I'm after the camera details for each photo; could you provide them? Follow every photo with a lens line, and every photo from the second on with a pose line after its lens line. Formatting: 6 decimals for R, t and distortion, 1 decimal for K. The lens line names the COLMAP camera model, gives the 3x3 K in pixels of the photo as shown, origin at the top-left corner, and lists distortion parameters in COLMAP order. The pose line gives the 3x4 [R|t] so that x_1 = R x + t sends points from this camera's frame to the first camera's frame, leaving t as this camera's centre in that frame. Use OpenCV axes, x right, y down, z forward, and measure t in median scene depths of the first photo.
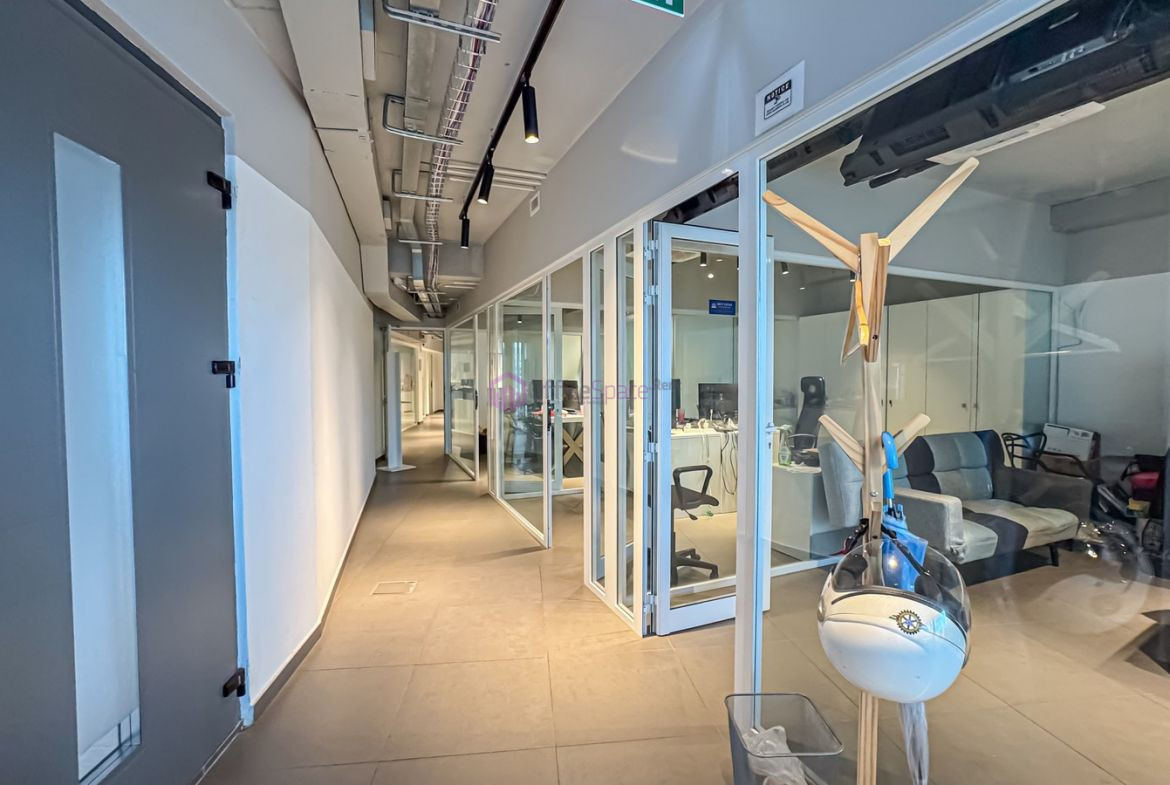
lens RADIAL K [[509.4, 0, 585.0], [0, 509.4, 392.5], [0, 0, 1]] dist [-0.015578, 0.000013]
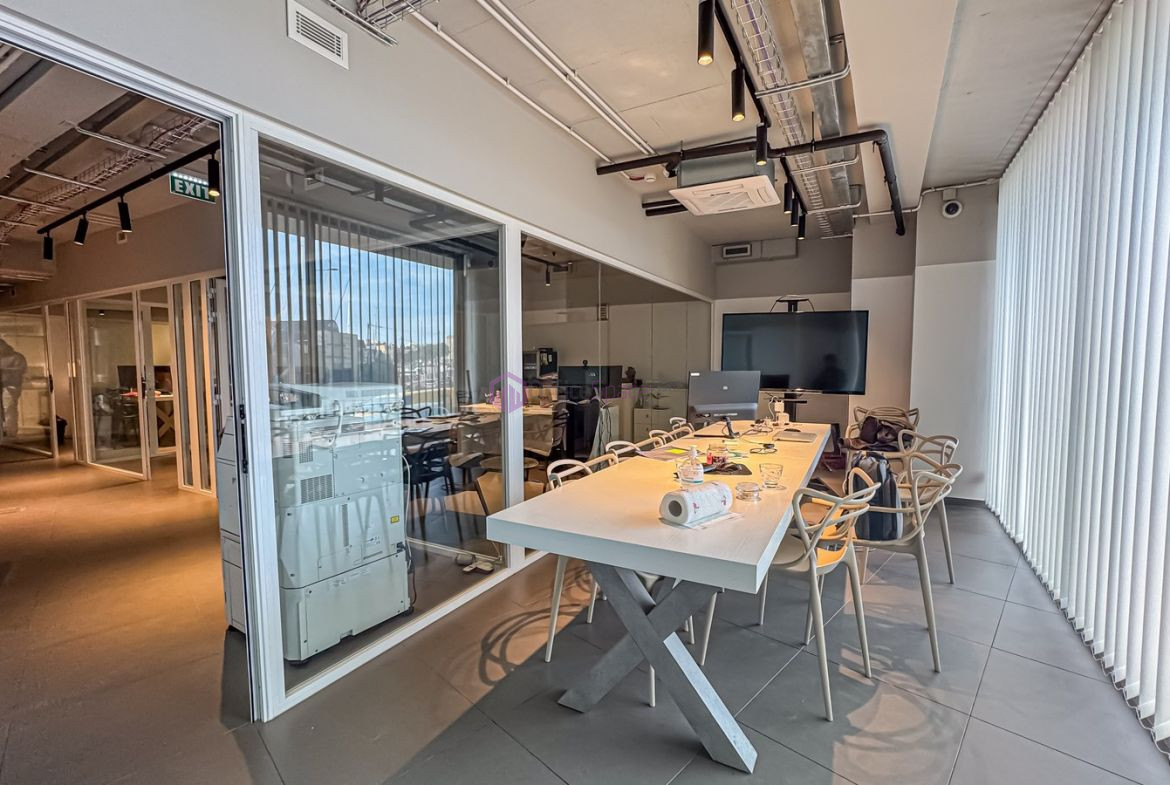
lens RADIAL K [[509.4, 0, 585.0], [0, 509.4, 392.5], [0, 0, 1]] dist [-0.015578, 0.000013]
pose [[0.786313, -0.035541, 0.616805, 0.023451], [0.019742, 0.999280, 0.032412, 0.028548], [-0.617512, -0.013309, 0.786449, -0.660316]]
